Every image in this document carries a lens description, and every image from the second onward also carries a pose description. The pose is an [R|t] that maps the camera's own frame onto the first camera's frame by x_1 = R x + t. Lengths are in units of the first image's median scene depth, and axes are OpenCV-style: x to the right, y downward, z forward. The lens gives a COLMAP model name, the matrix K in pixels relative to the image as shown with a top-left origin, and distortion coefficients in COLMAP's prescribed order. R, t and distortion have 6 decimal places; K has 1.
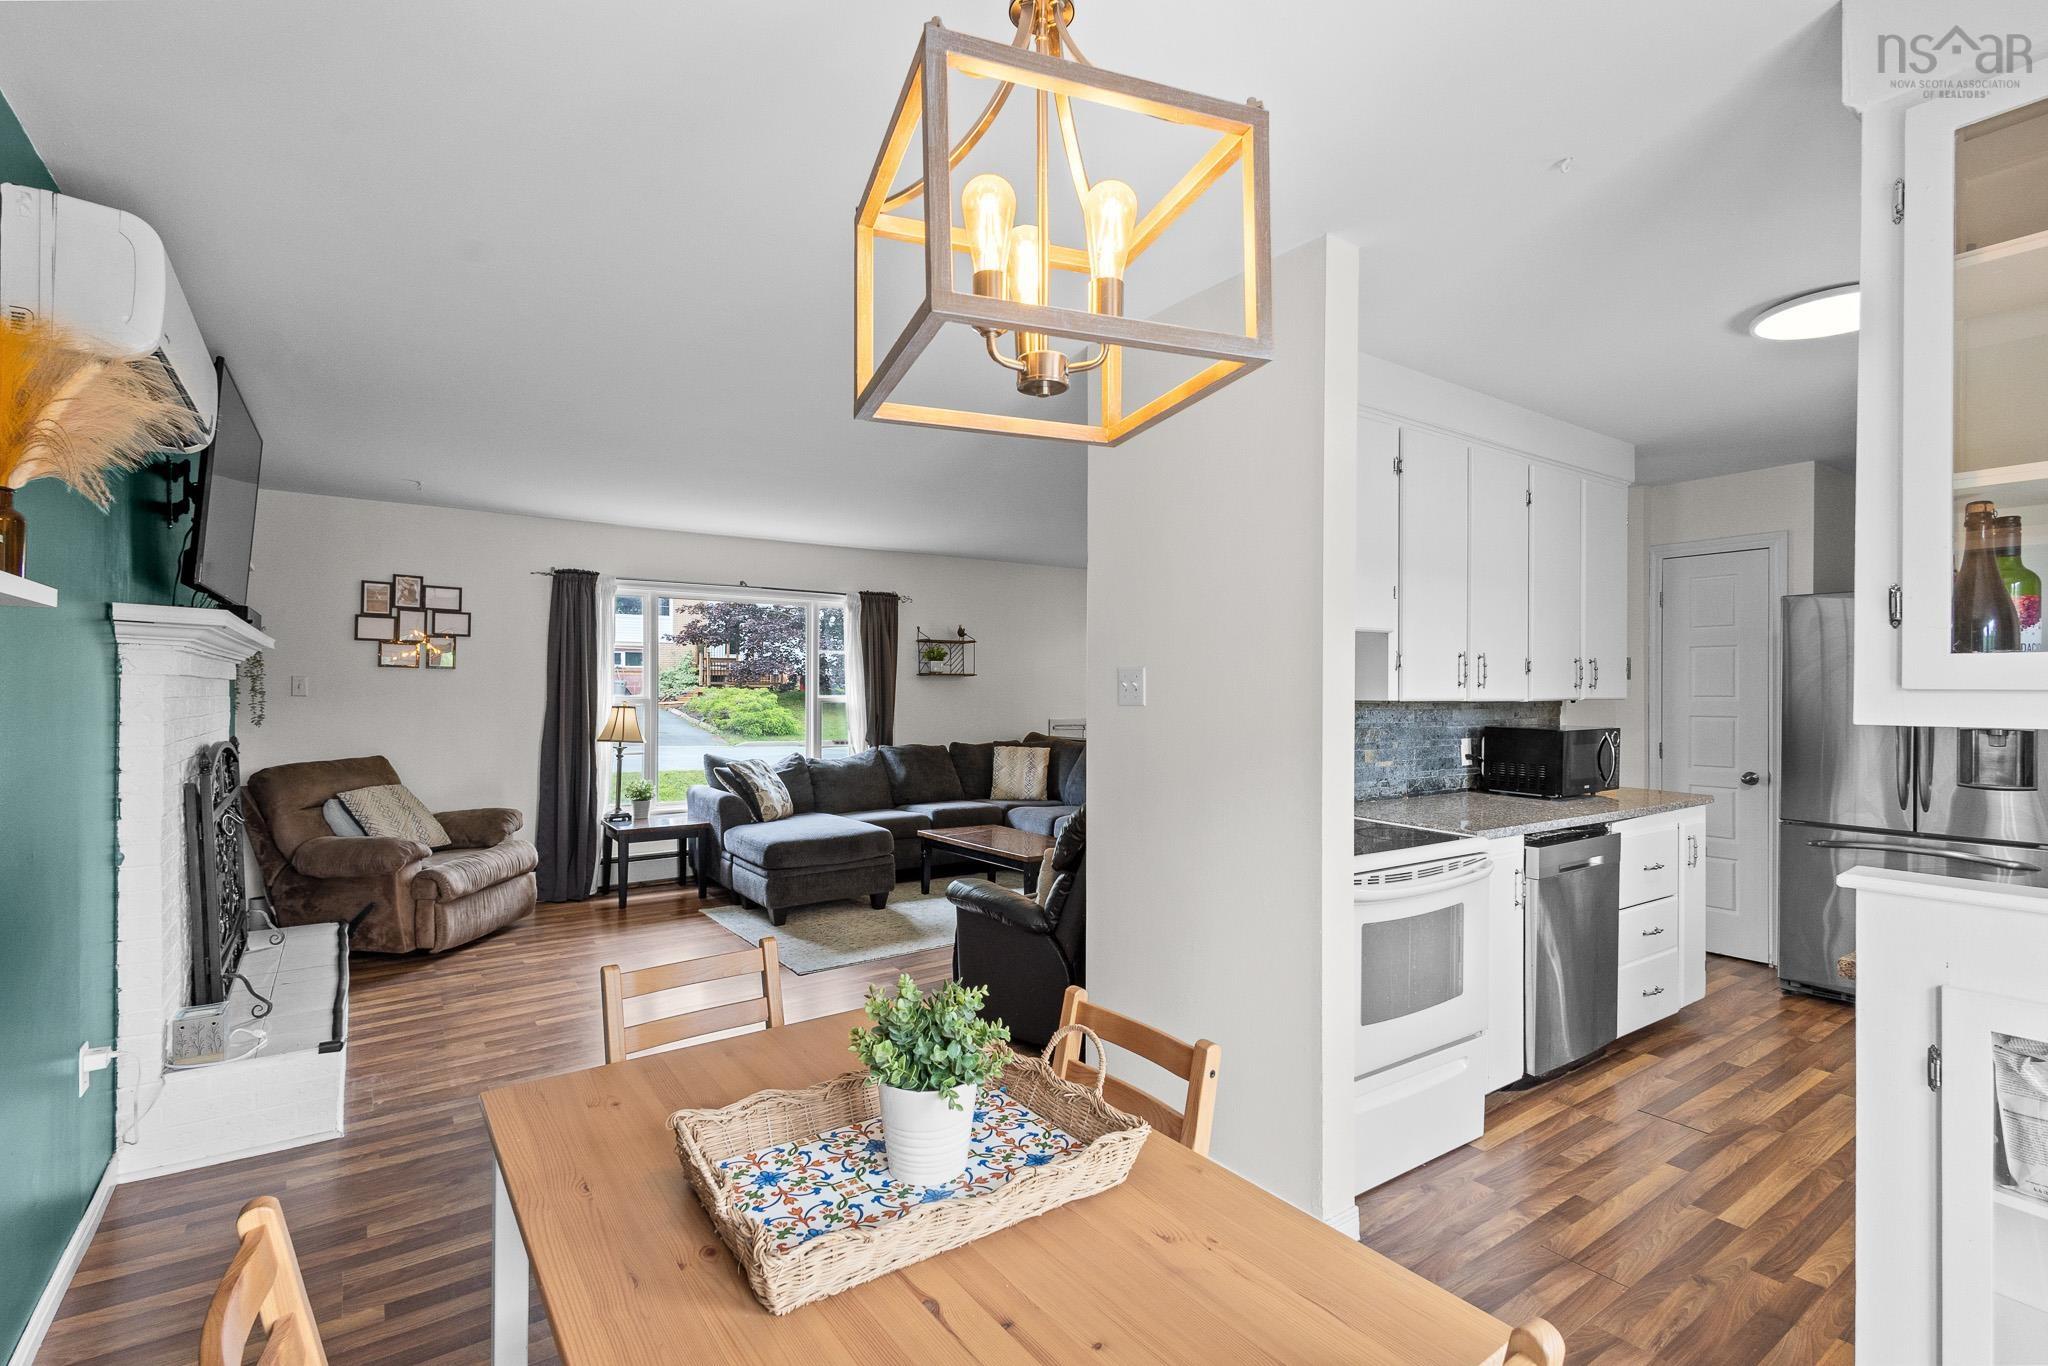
lens RADIAL K [[940.5, 0, 1027.5], [0, 940.5, 688.7], [0, 0, 1]] dist [0.011709, -0.003844]
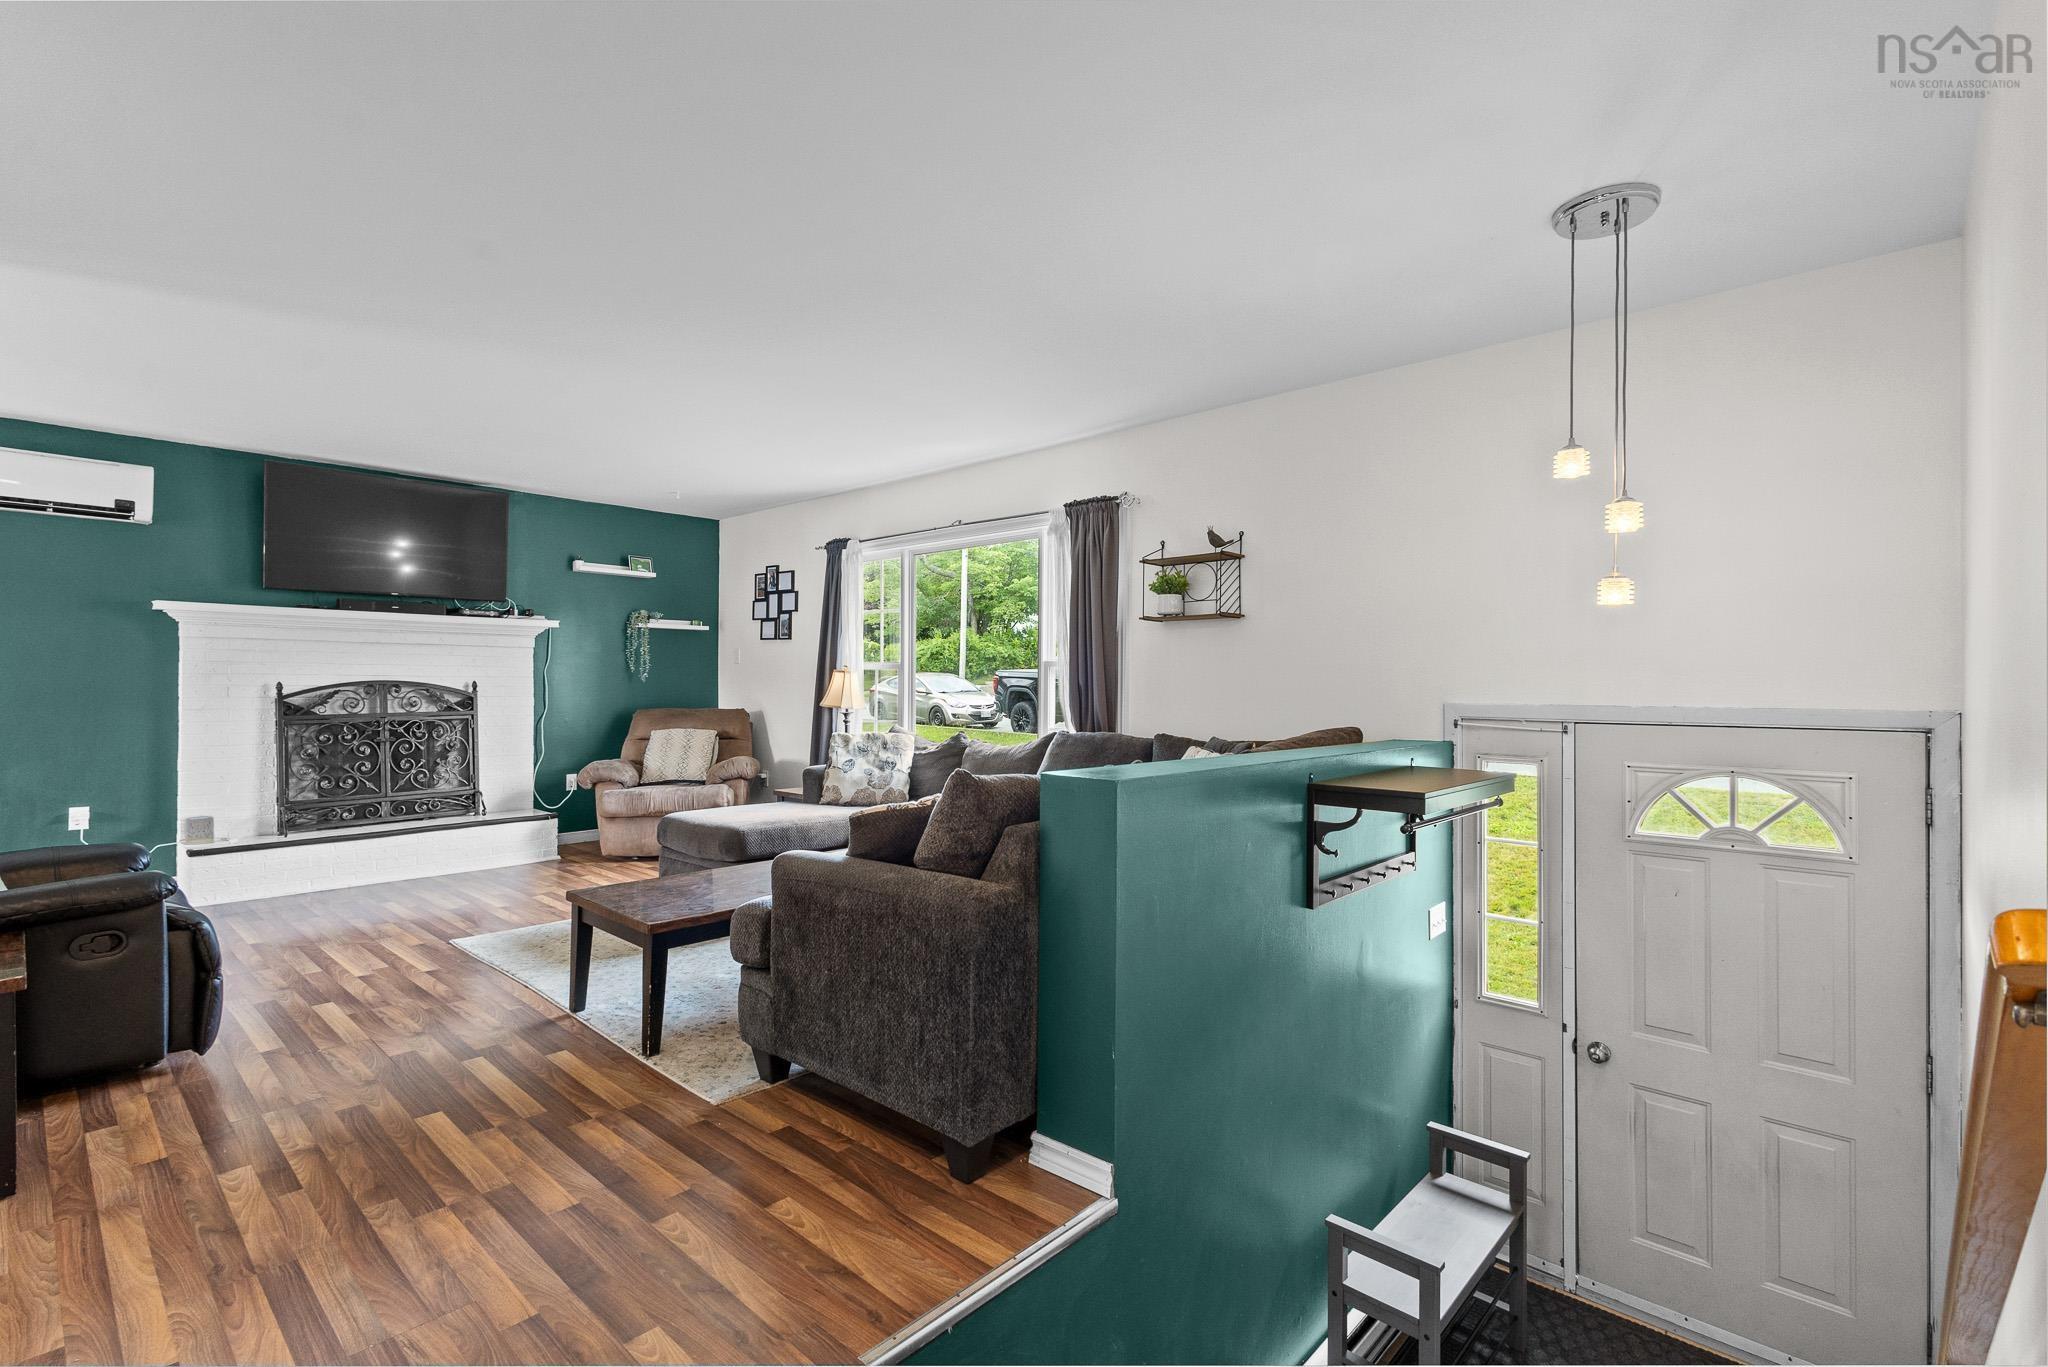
lens RADIAL K [[940.5, 0, 1028.9], [0, 940.5, 682.0], [0, 0, 1]] dist [0.011709, -0.003844]
pose [[0.207144, -0.003695, -0.978304, 0.691084], [-0.002583, 0.999987, -0.004324, 0.041520], [0.978307, 0.003423, 0.207131, 1.193258]]
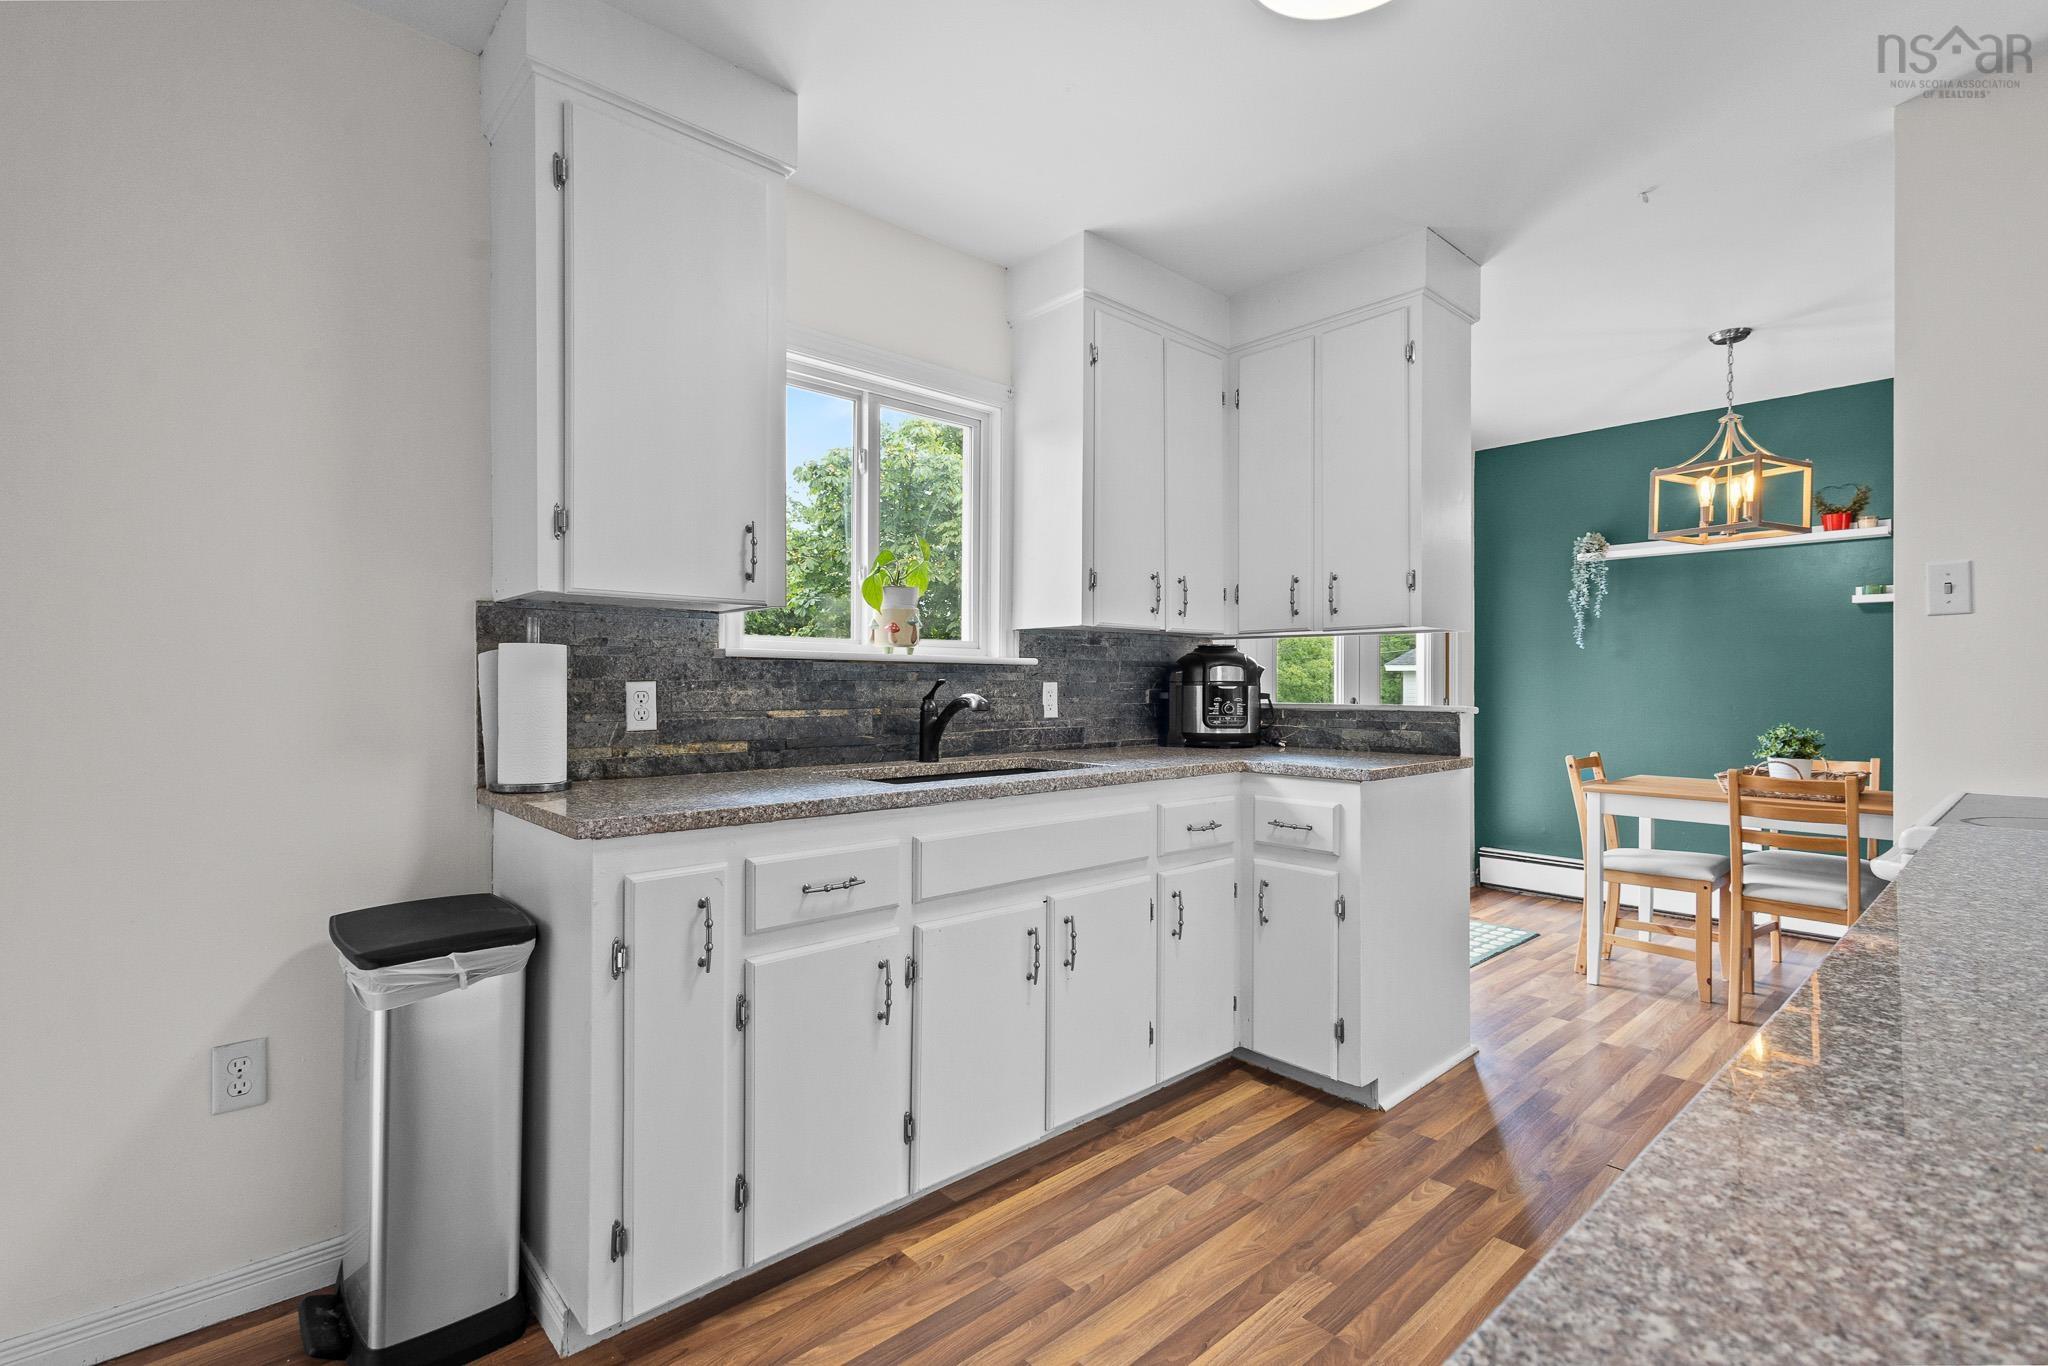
lens RADIAL K [[940.5, 0, 1022.3], [0, 940.5, 684.3], [0, 0, 1]] dist [0.011709, -0.003844]
pose [[-0.992917, -0.004121, -0.118736, 0.593629], [-0.004177, 0.999991, 0.000228, 0.043670], [0.118734, 0.000722, -0.992926, 0.829649]]
